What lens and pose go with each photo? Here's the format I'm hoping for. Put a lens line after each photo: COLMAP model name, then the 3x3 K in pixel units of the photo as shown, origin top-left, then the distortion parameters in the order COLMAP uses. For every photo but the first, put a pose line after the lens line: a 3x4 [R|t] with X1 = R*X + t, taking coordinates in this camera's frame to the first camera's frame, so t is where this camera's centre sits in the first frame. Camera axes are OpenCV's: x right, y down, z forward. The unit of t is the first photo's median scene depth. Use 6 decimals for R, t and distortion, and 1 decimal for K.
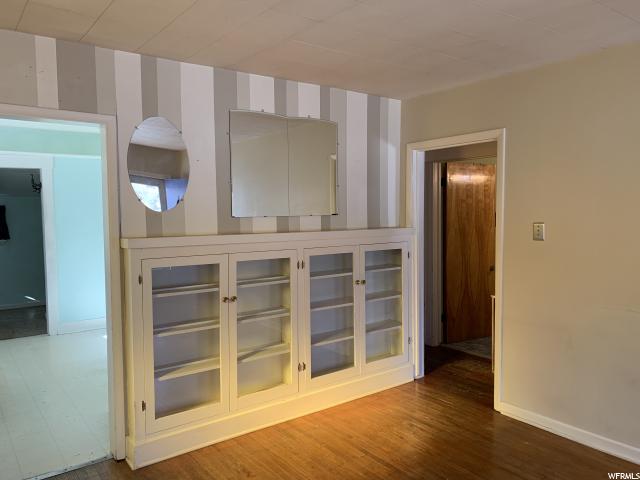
lens RADIAL K [[491.4, 0, 317.7], [0, 491.4, 238.8], [0, 0, 1]] dist [0.077778, -0.115755]
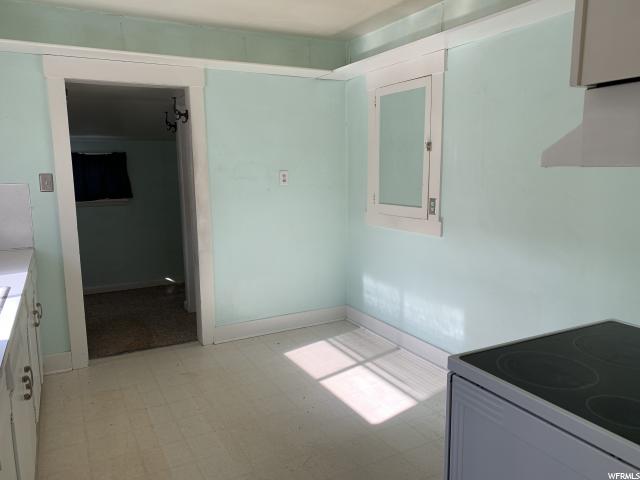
lens RADIAL K [[491.4, 0, 317.7], [0, 491.4, 238.8], [0, 0, 1]] dist [0.077778, -0.115755]
pose [[0.987851, 0.021995, -0.153840, -0.466255], [-0.008294, 0.995985, 0.089139, -0.013354], [0.155183, -0.086780, 0.984067, 0.624310]]
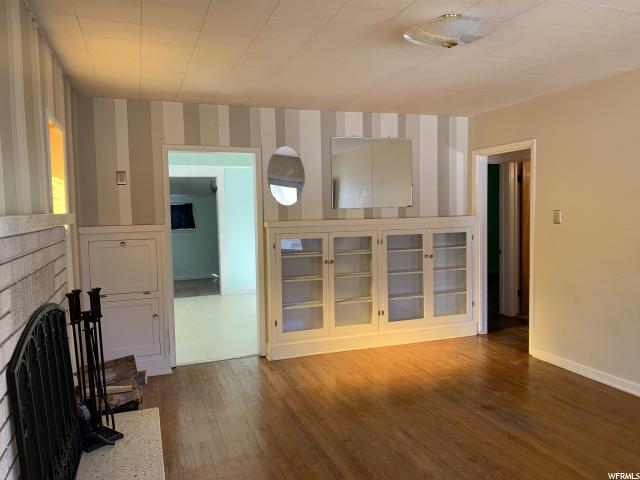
lens RADIAL K [[491.4, 0, 317.7], [0, 491.4, 238.8], [0, 0, 1]] dist [0.077778, -0.115755]
pose [[0.956960, 0.008905, -0.290084, 0.198848], [-0.006233, 0.999929, 0.010133, 0.030499], [0.290154, -0.007889, 0.956948, -0.406951]]
